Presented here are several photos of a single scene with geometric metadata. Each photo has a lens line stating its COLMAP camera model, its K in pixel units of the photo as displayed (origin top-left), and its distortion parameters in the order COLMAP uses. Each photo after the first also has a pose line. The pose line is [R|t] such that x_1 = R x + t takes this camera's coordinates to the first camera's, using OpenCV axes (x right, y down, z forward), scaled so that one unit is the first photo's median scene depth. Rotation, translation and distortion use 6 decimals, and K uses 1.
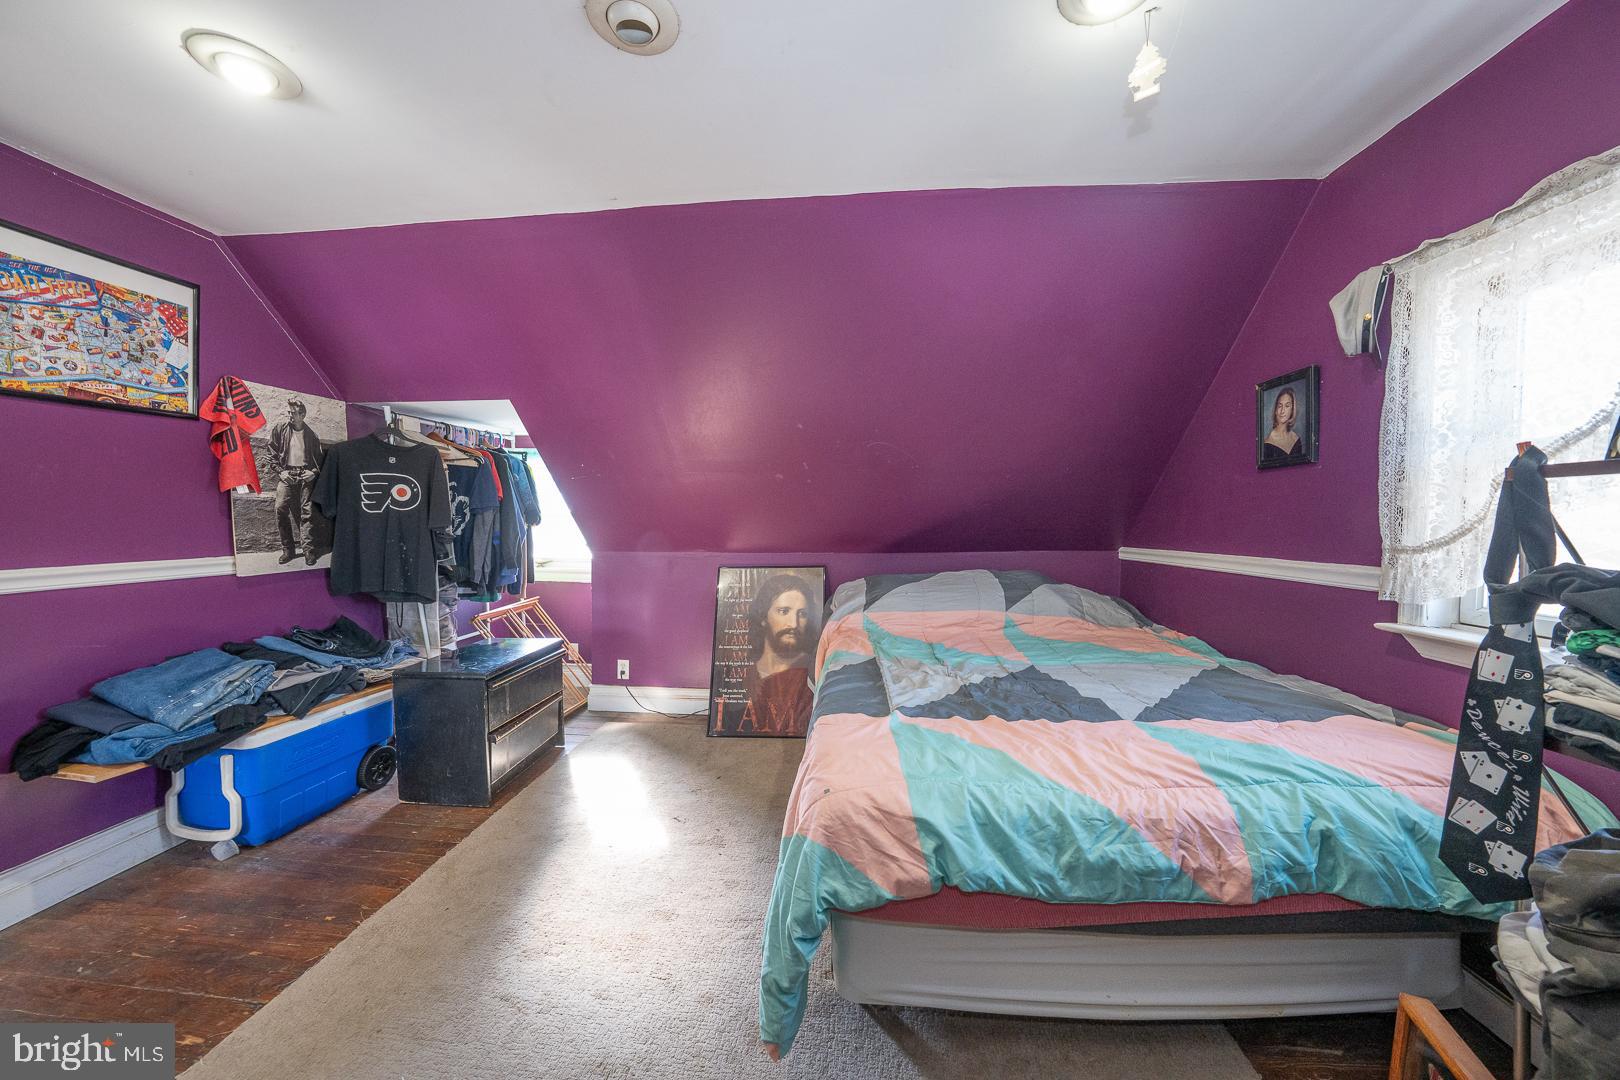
lens RADIAL K [[556.8, 0, 812.8], [0, 556.8, 534.4], [0, 0, 1]] dist [-0.022814, 0.002789]
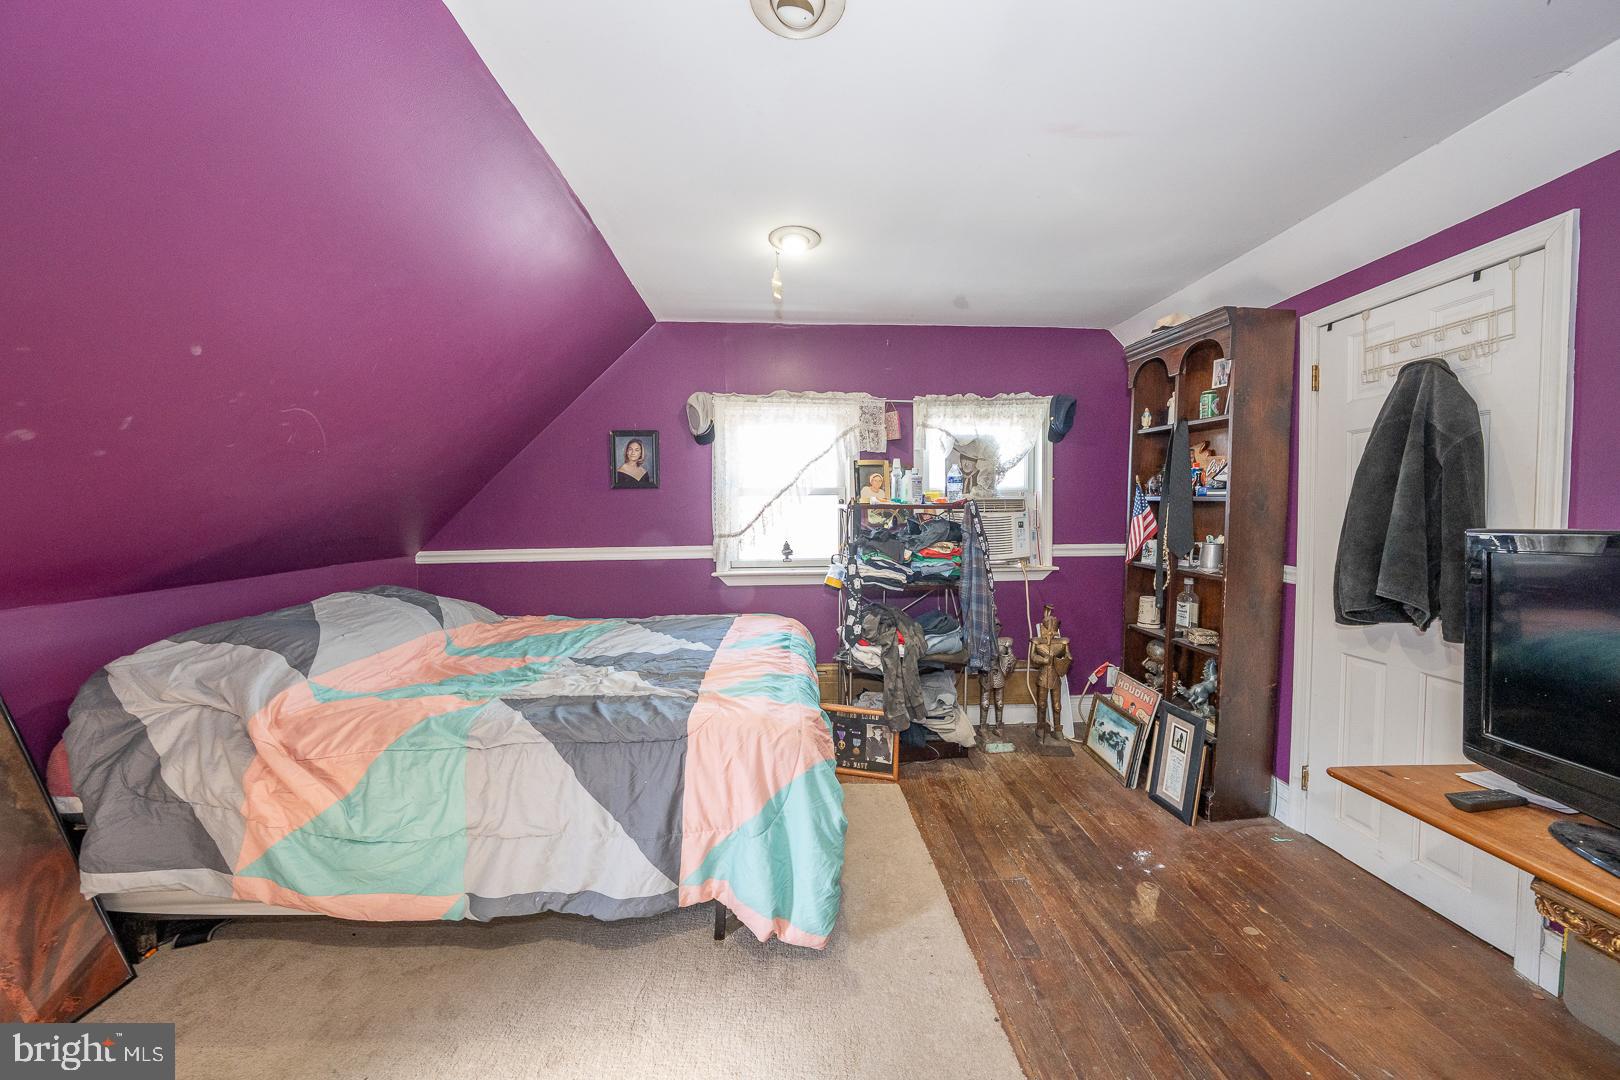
lens RADIAL K [[556.8, 0, 812.8], [0, 556.8, 534.4], [0, 0, 1]] dist [-0.022814, 0.002789]
pose [[-0.147824, -0.030867, 0.988532, -0.806847], [0.030534, 0.998894, 0.035757, -0.032976], [-0.988542, 0.035469, -0.146718, 0.737190]]
